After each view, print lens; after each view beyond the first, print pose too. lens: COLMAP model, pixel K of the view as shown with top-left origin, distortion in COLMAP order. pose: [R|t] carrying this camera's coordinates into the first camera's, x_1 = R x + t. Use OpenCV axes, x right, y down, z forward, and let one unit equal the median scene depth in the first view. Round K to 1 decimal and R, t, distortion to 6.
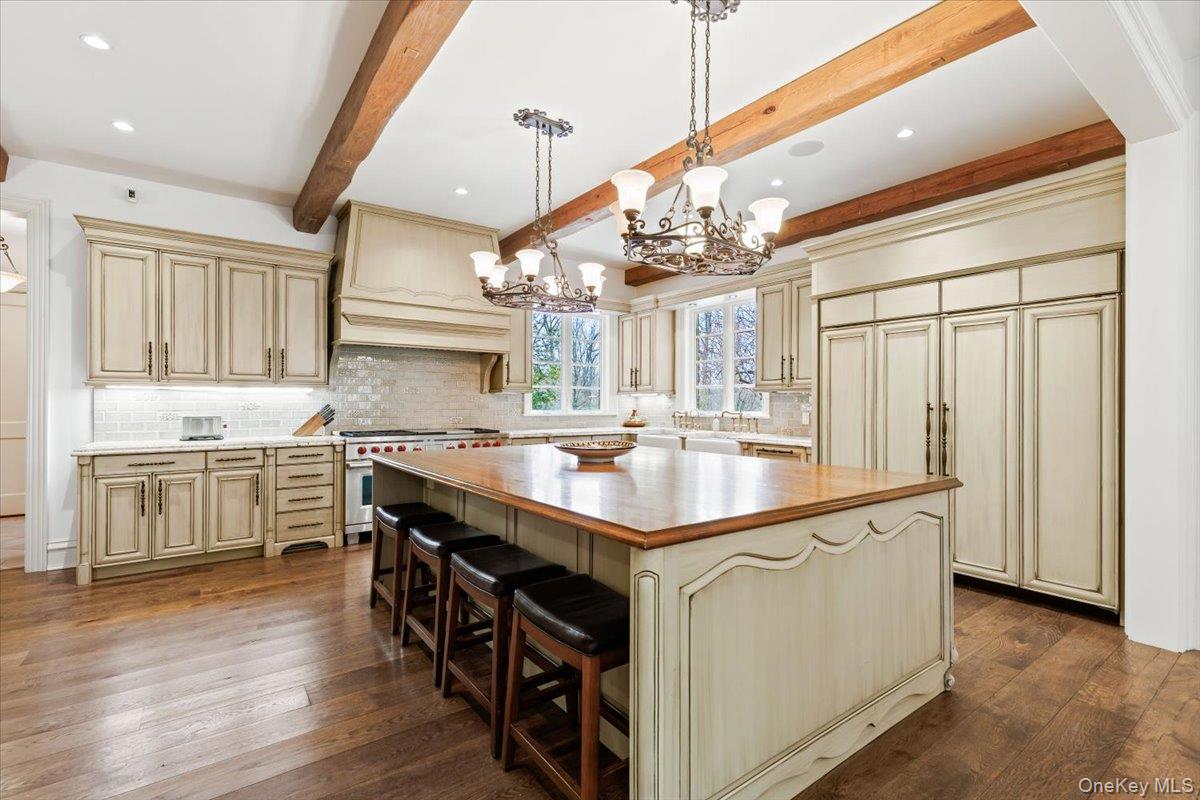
lens RADIAL K [[527.5, 0, 604.2], [0, 527.5, 404.8], [0, 0, 1]] dist [0.001098, -0.000242]
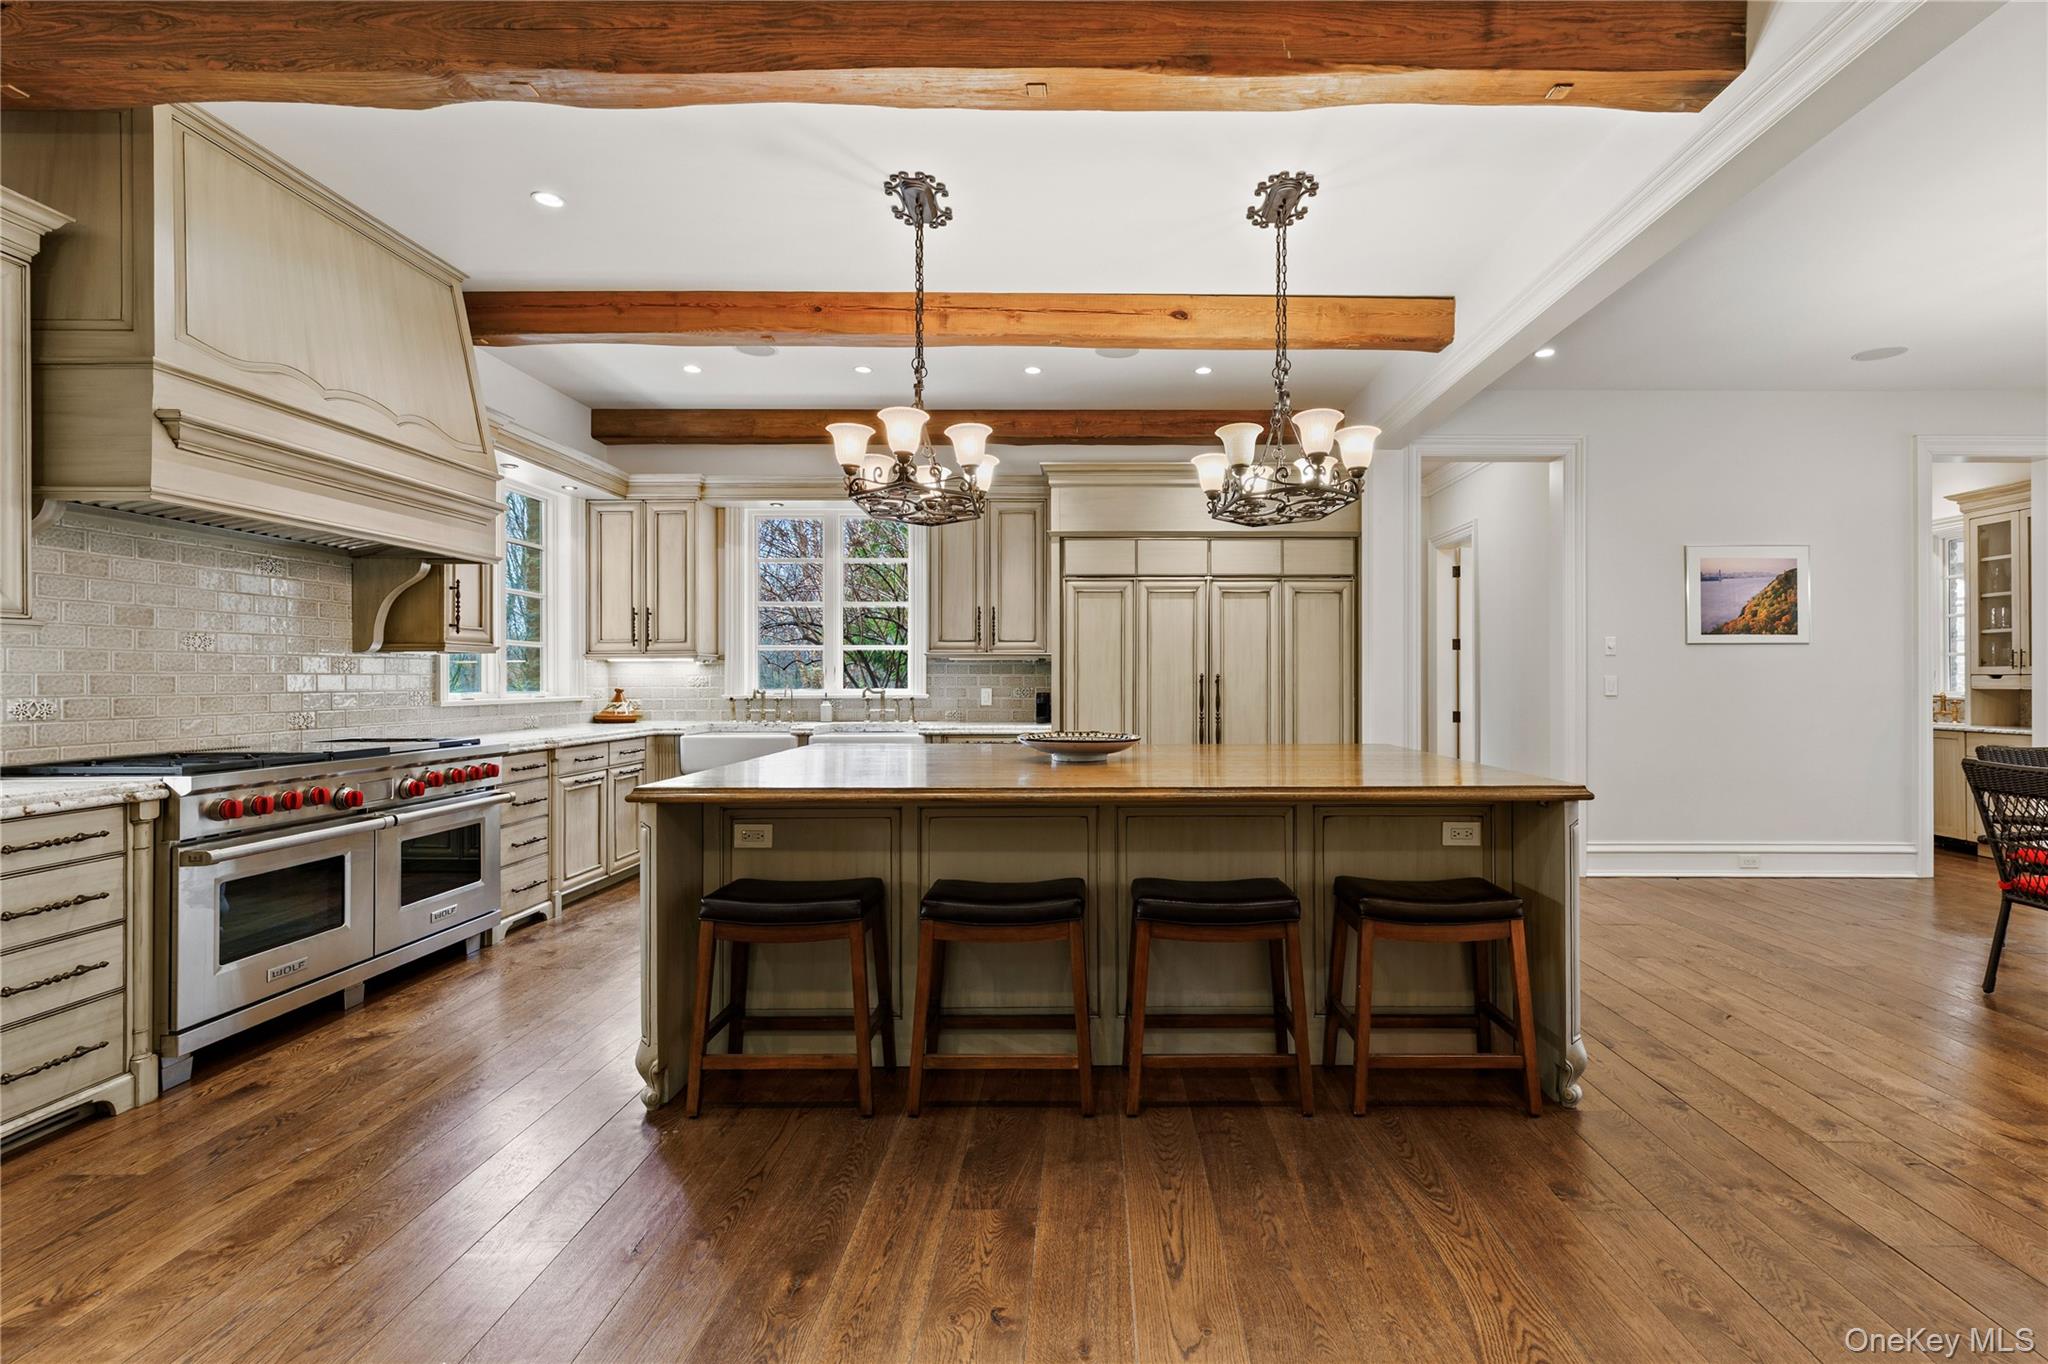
lens RADIAL K [[927.4, 0, 1079.3], [0, 927.4, 678.1], [0, 0, 1]] dist [0.004518, -0.001885]
pose [[0.613732, -0.003547, 0.789506, -0.607049], [0.003845, 0.999991, 0.001504, -0.001120], [-0.789505, 0.002112, 0.613741, 0.163397]]
